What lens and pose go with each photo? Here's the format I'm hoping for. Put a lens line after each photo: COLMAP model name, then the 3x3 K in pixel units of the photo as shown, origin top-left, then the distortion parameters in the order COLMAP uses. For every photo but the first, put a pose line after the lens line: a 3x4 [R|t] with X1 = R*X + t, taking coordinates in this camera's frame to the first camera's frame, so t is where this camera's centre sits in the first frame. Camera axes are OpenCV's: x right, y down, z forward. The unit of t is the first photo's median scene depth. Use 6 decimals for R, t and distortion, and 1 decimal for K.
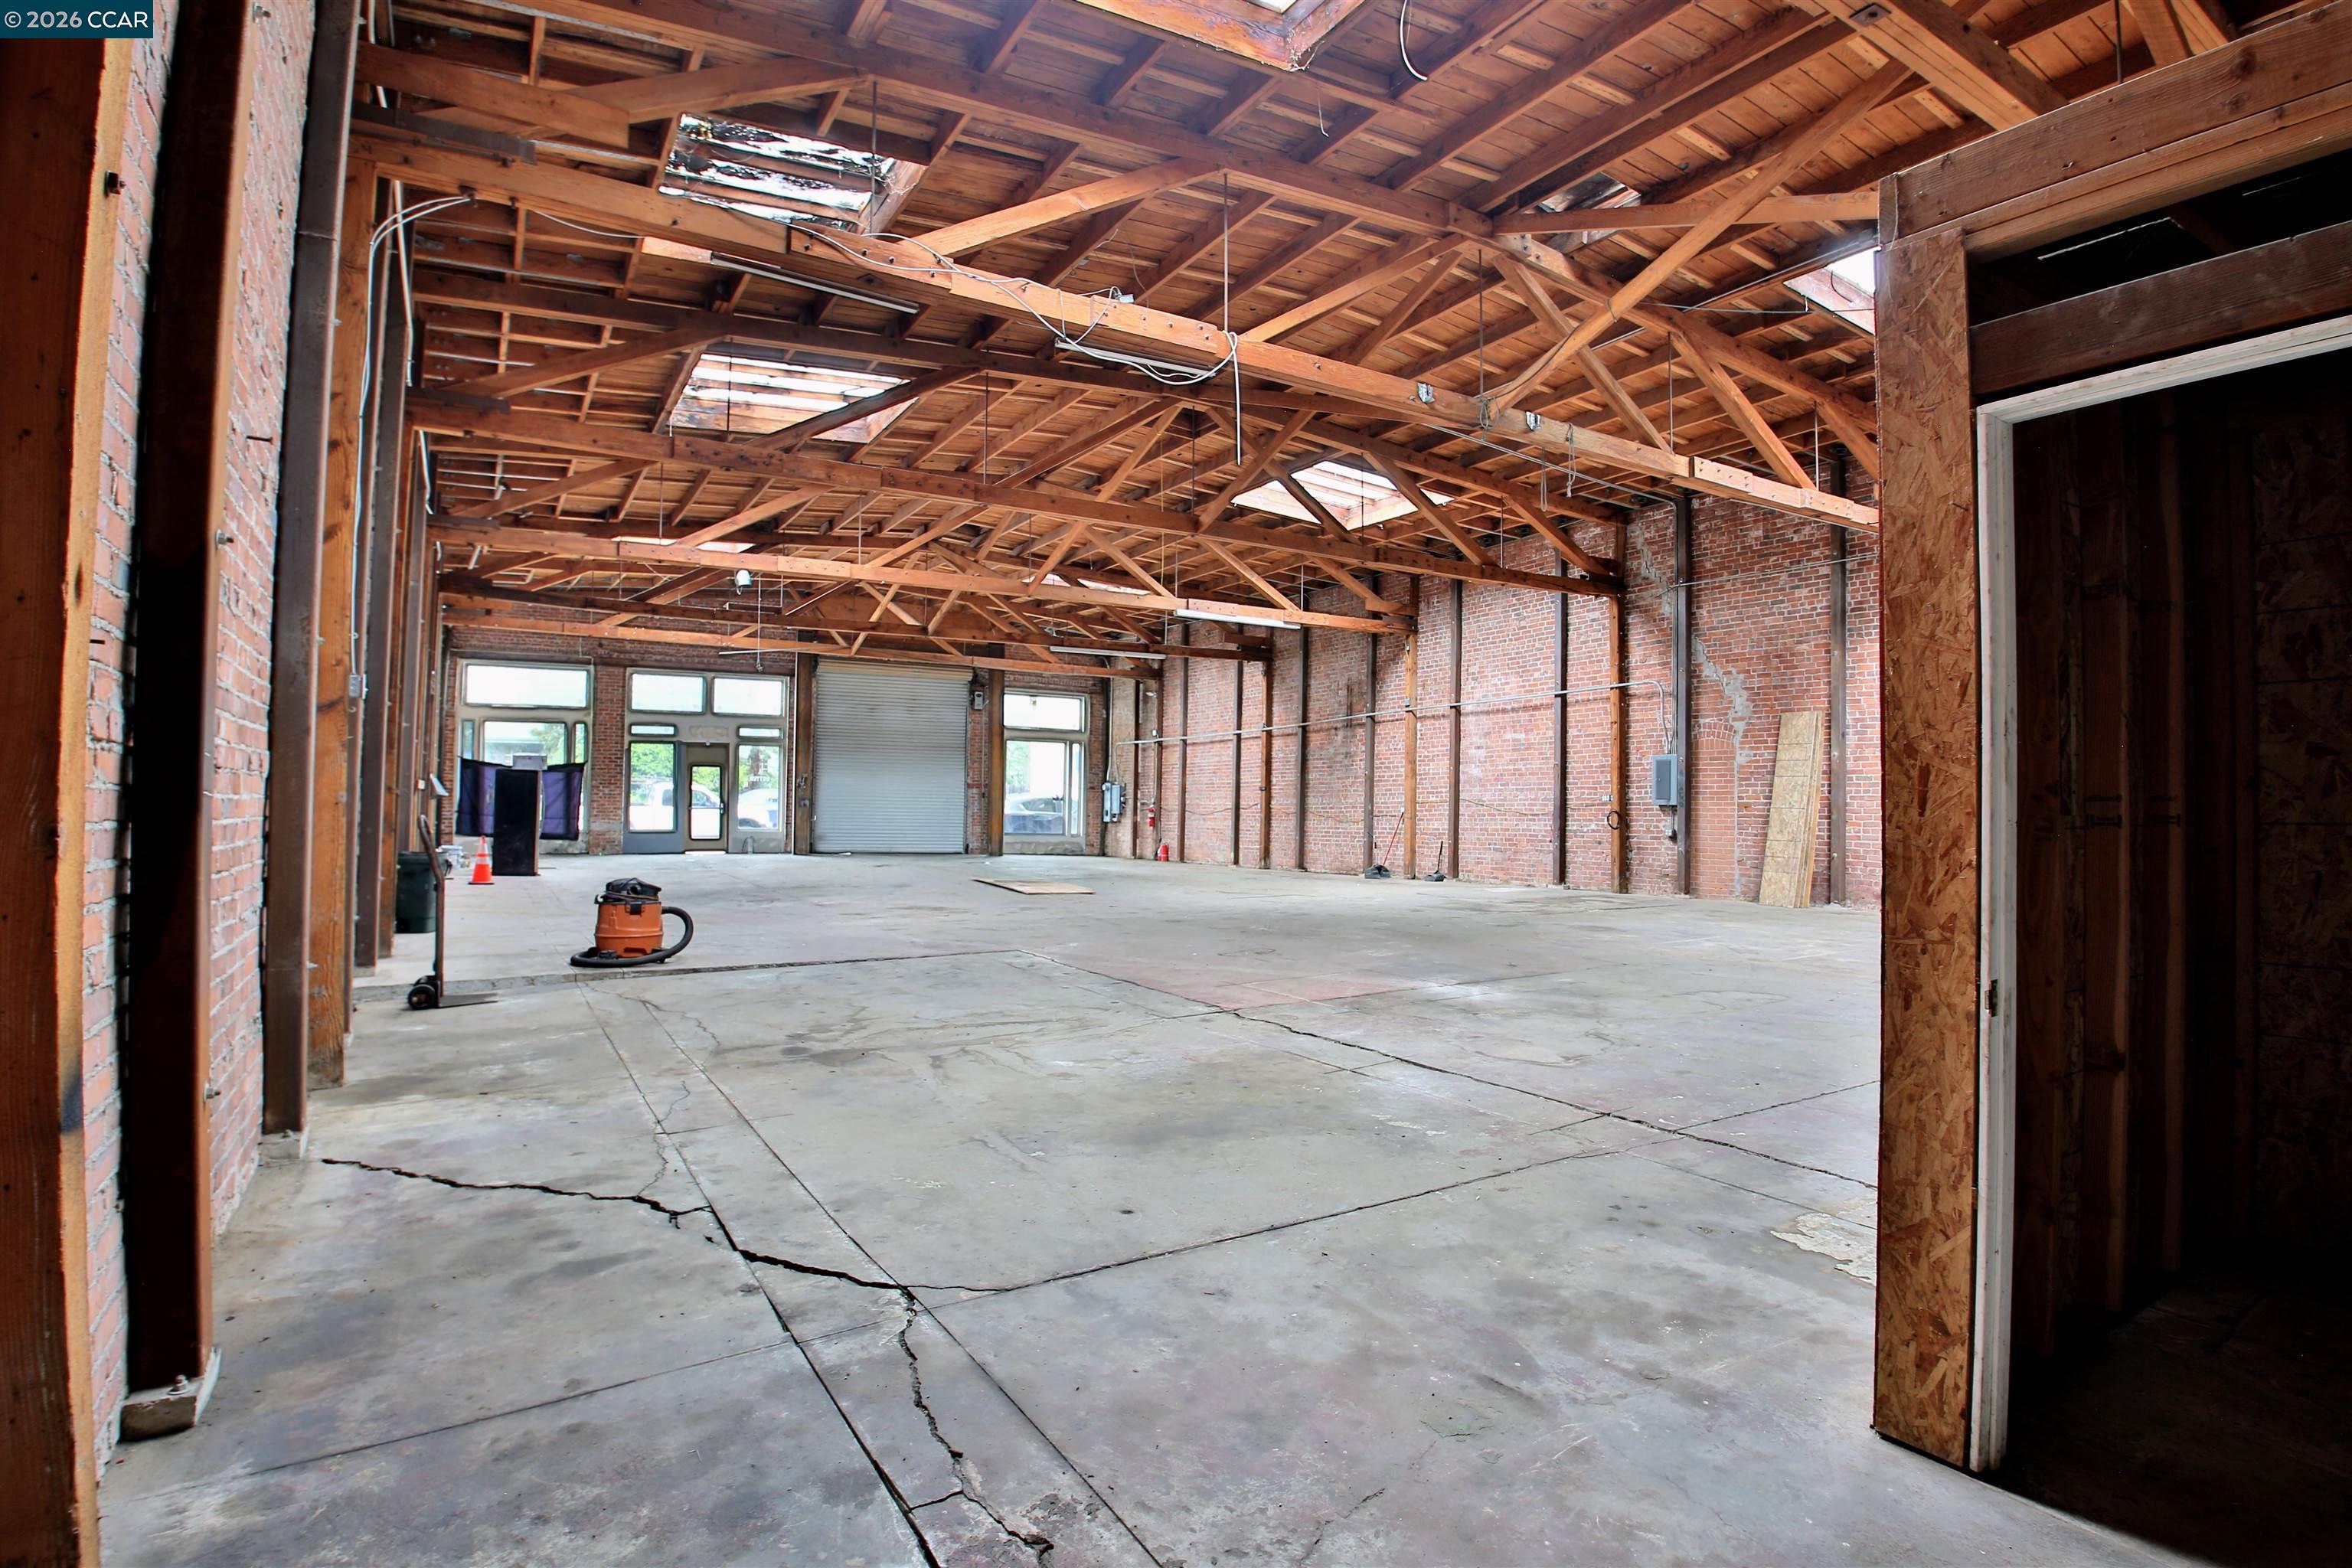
lens RADIAL K [[1171.2, 0, 1170.7], [0, 1171.2, 783.2], [0, 0, 1]] dist [-0.041873, -0.004137]
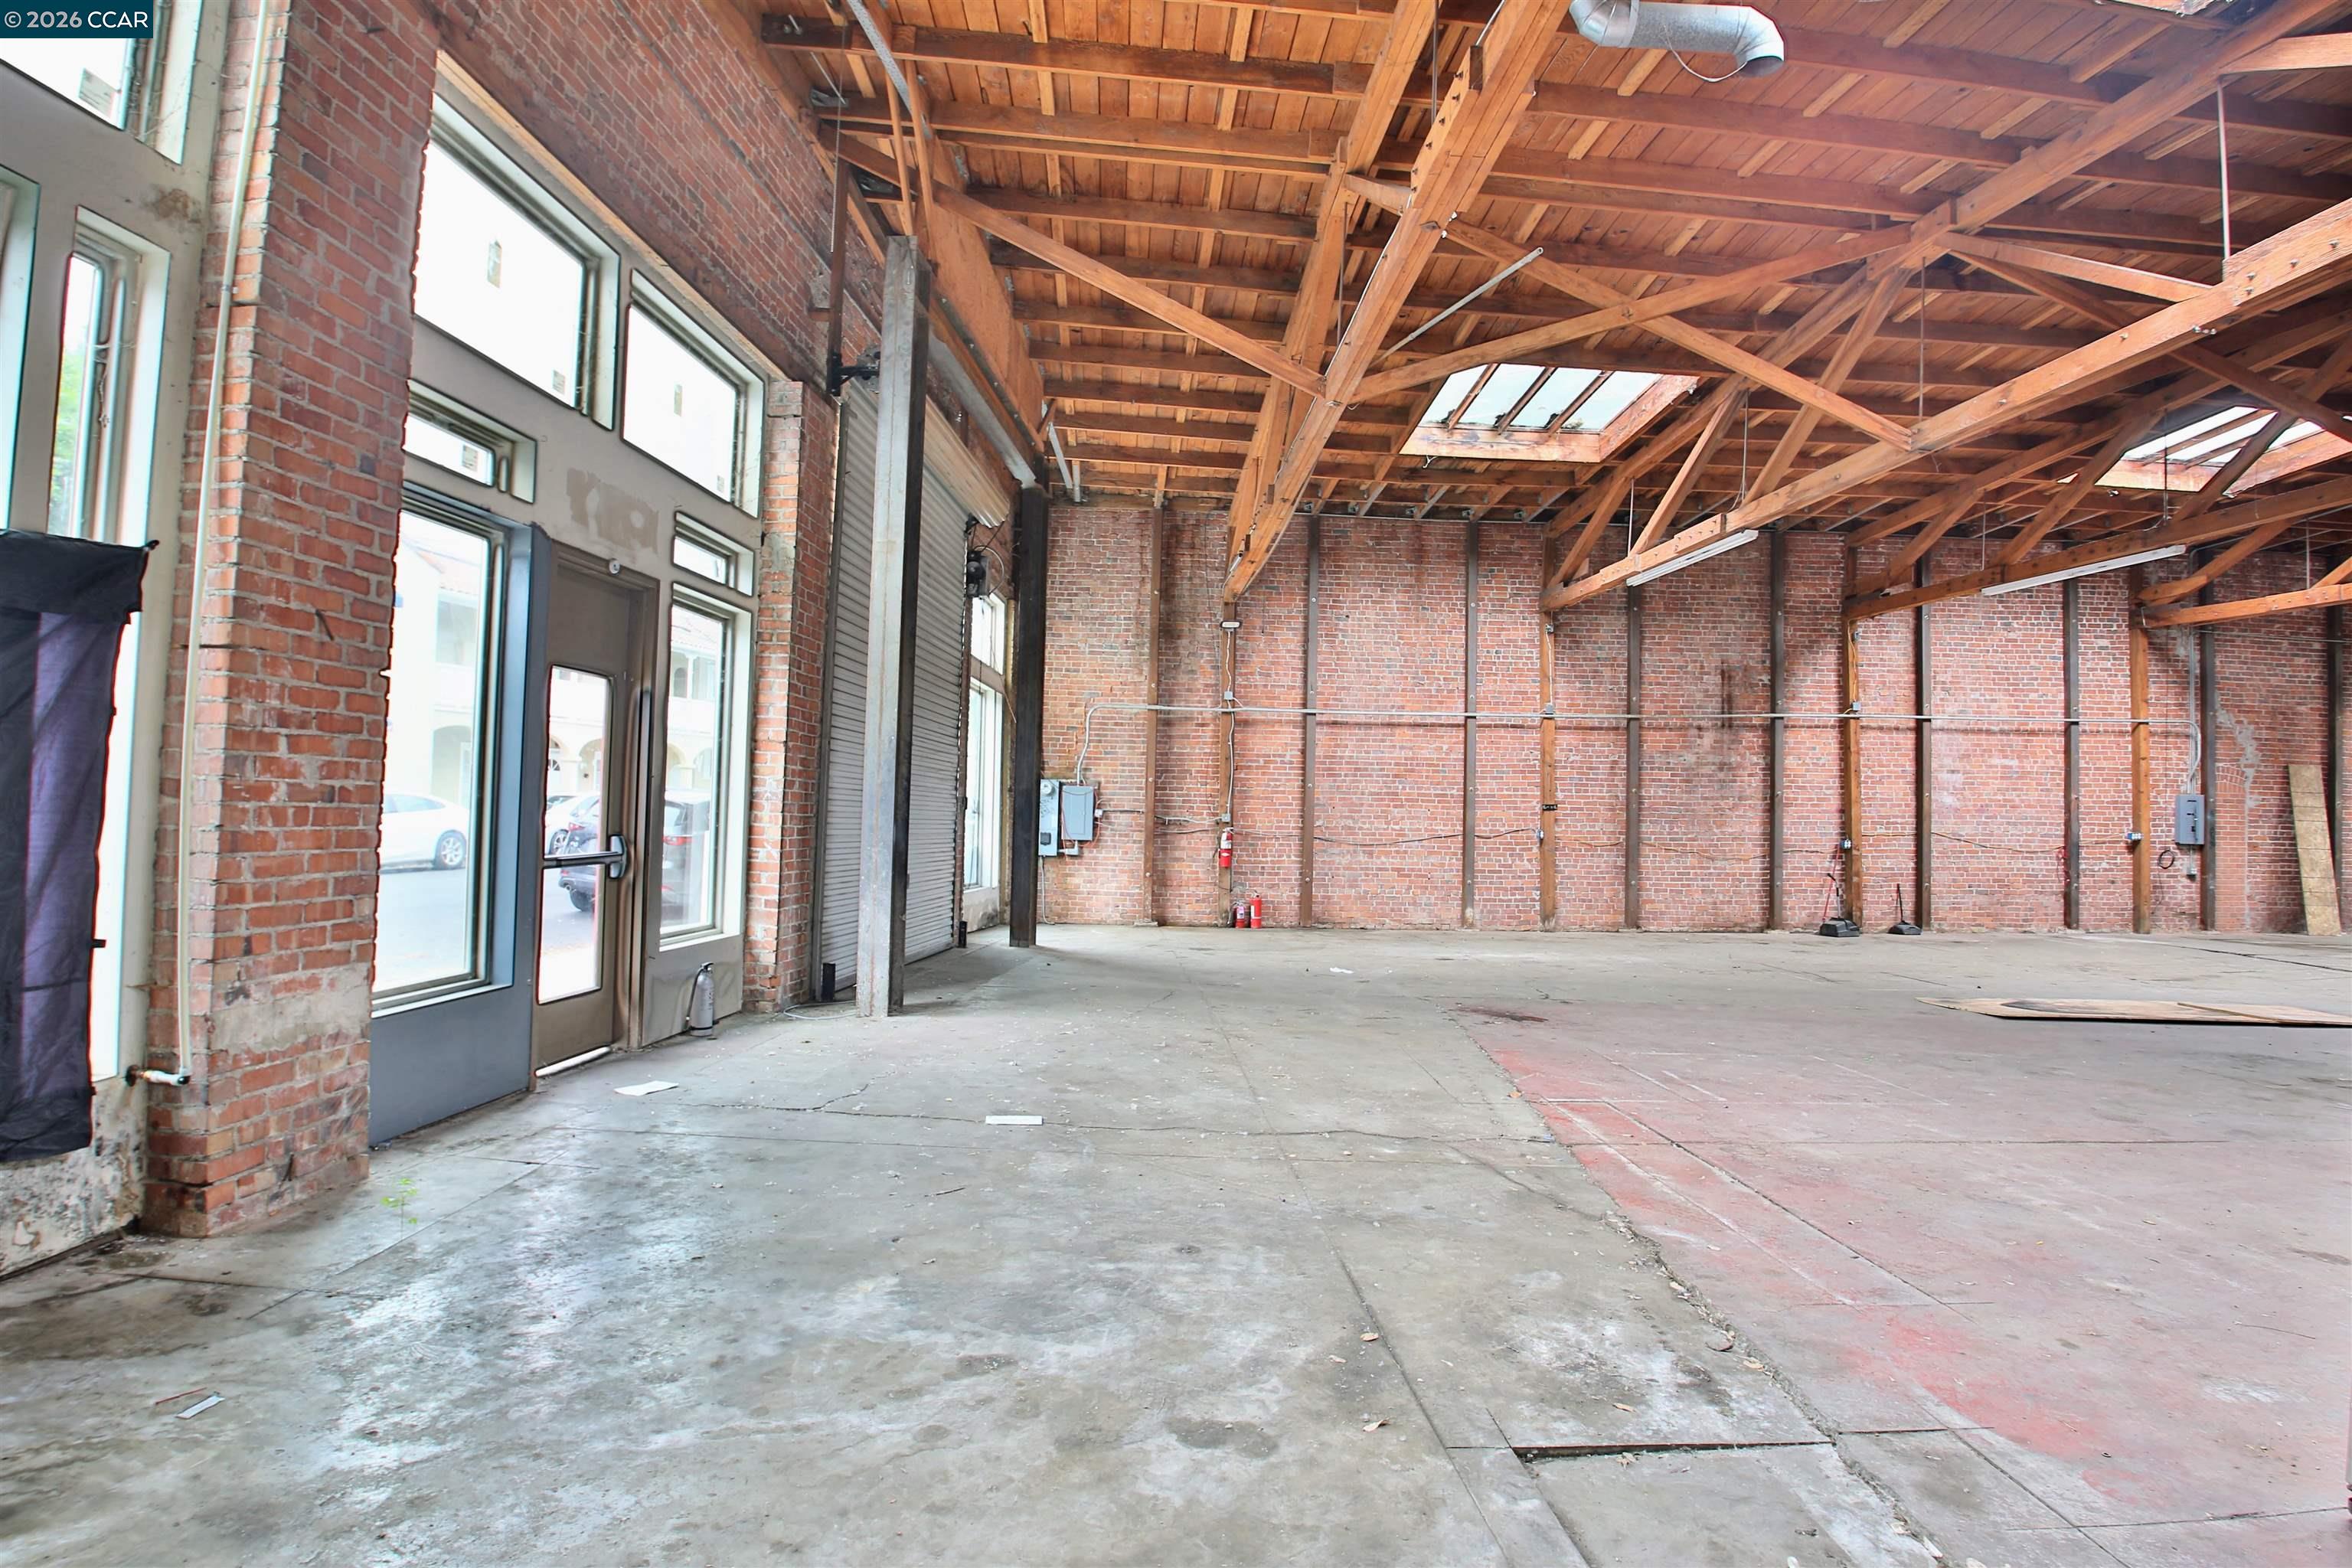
lens RADIAL K [[1171.2, 0, 1169.5], [0, 1171.2, 779.9], [0, 0, 1]] dist [-0.041873, -0.004137]
pose [[0.488427, 0.030365, 0.872076, -0.633714], [-0.037057, 0.999215, -0.014037, 0.006917], [-0.871817, -0.025461, 0.489169, 0.939965]]
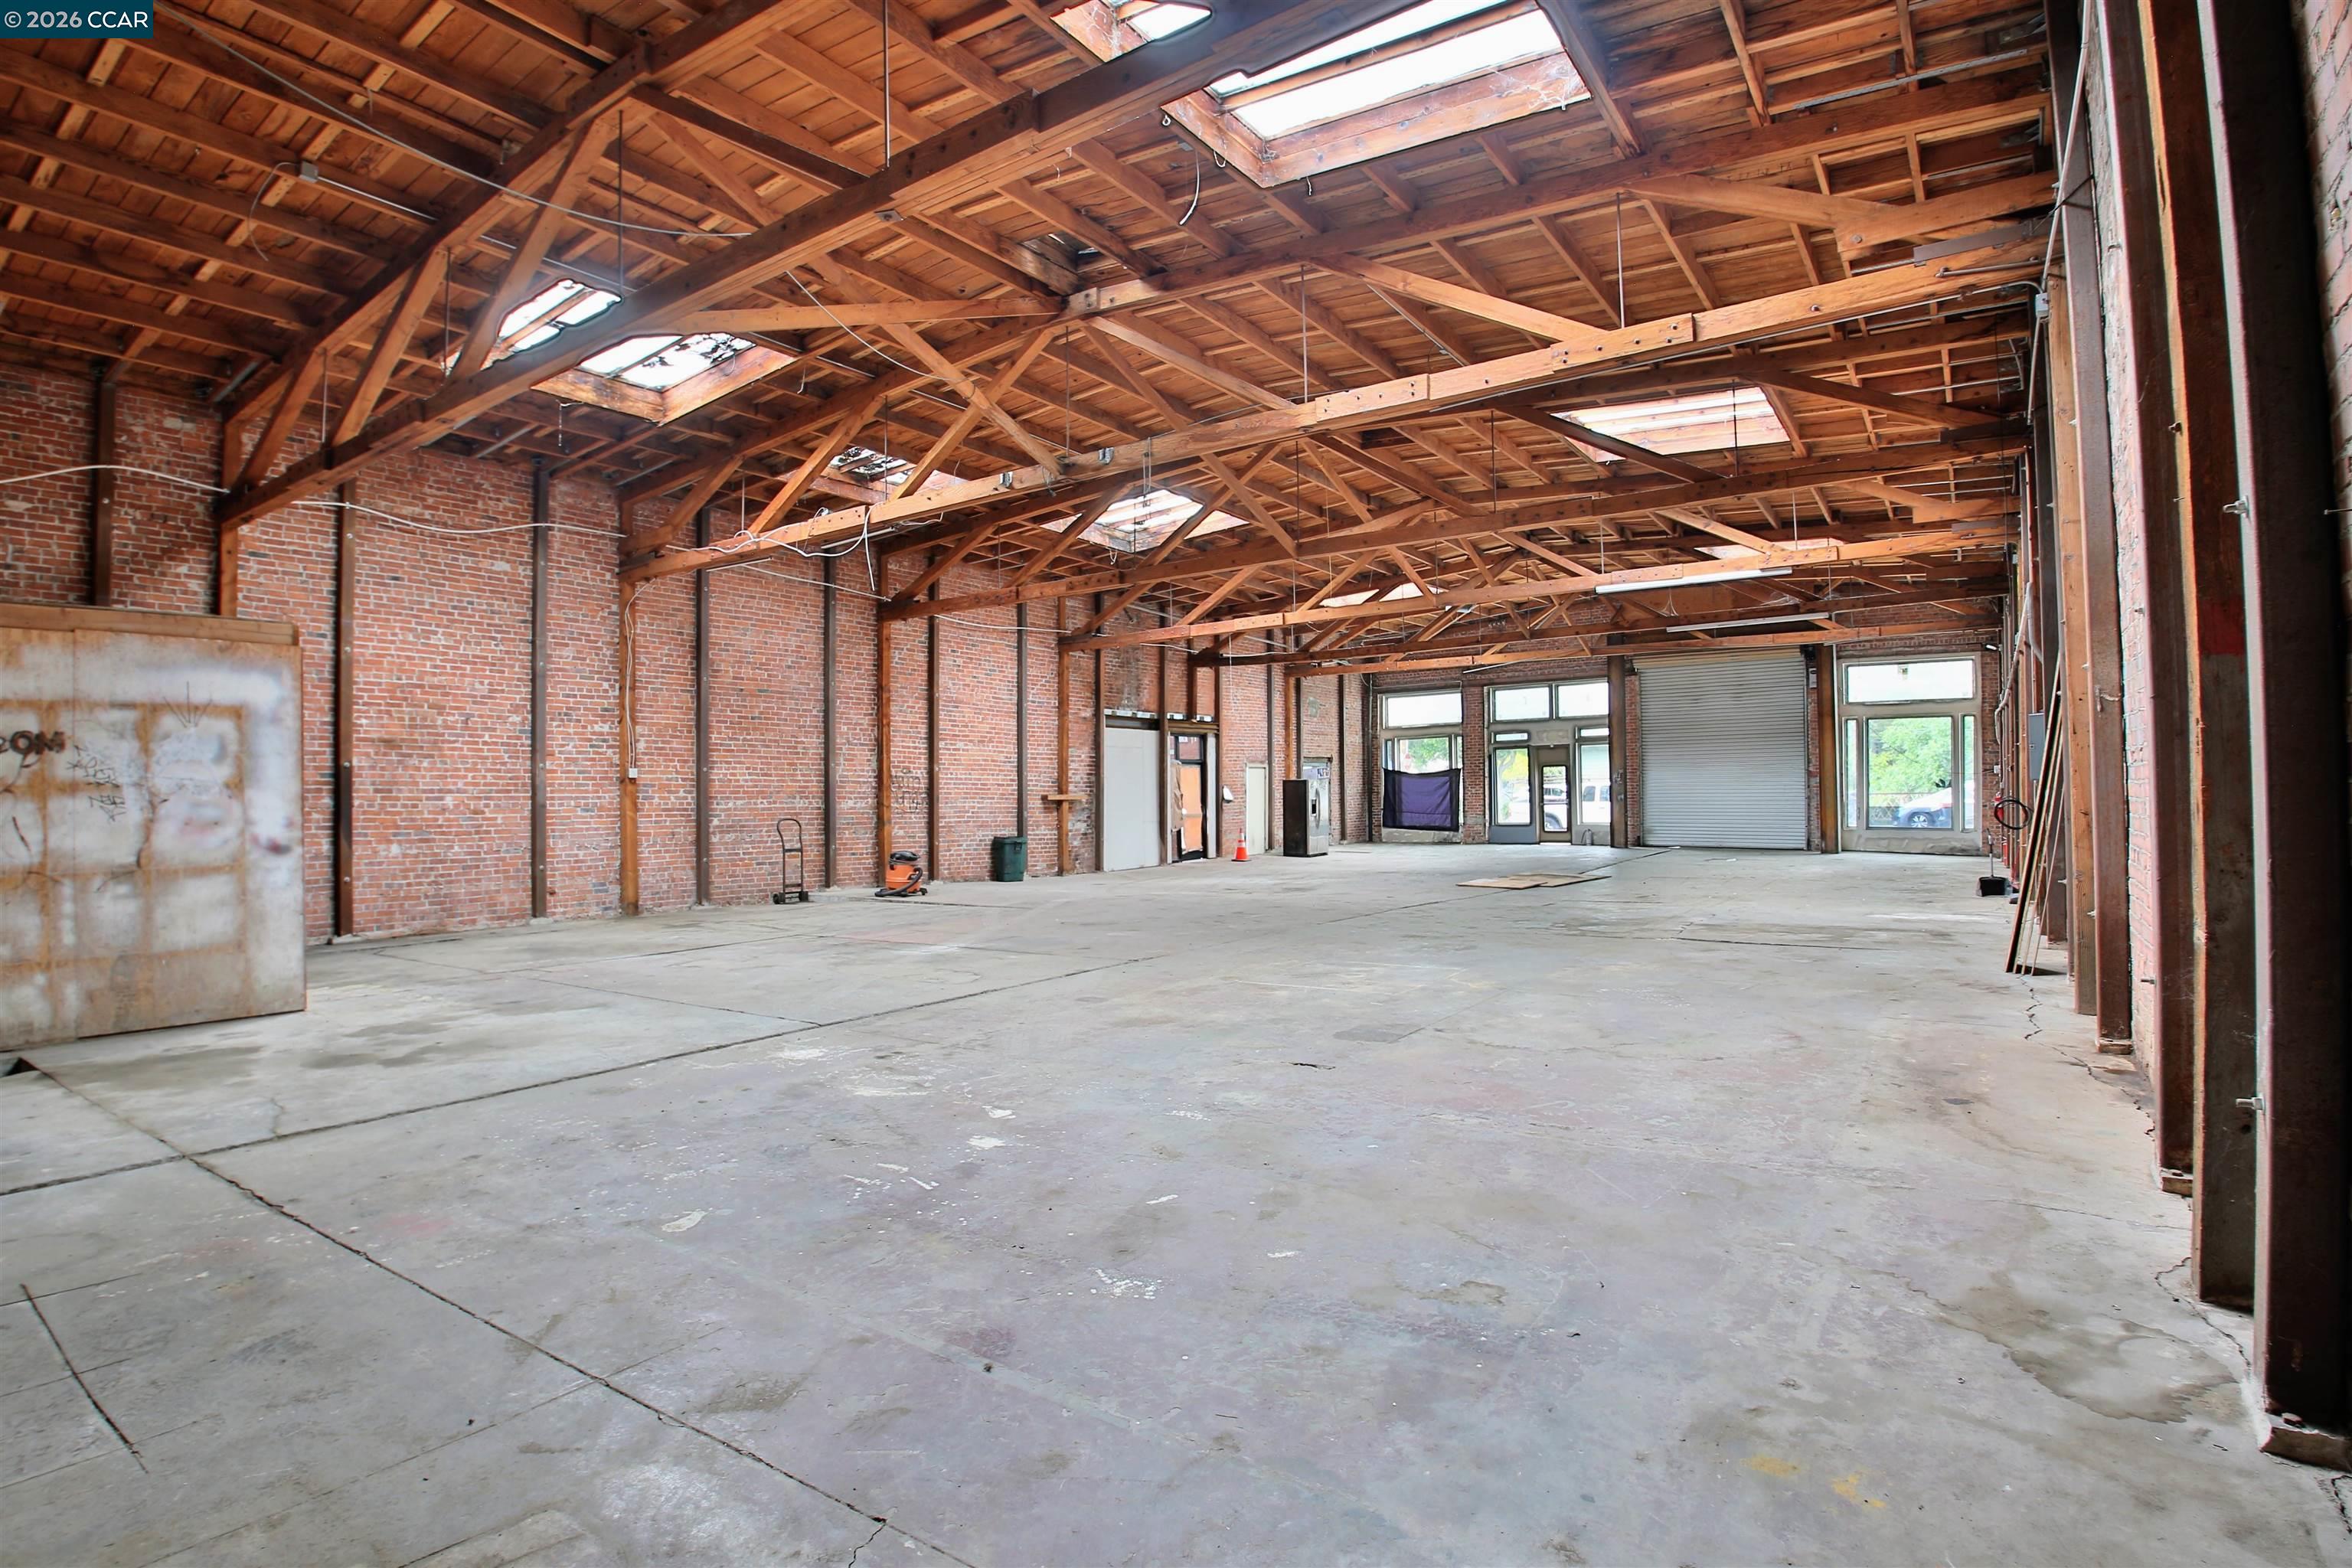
lens RADIAL K [[1171.2, 0, 1167.5], [0, 1171.2, 780.9], [0, 0, 1]] dist [-0.041873, -0.004137]
pose [[0.395269, -0.028867, -0.918112, 0.565425], [0.034534, 0.999266, -0.016552, 0.006236], [0.917916, -0.025163, 0.395976, 0.258797]]
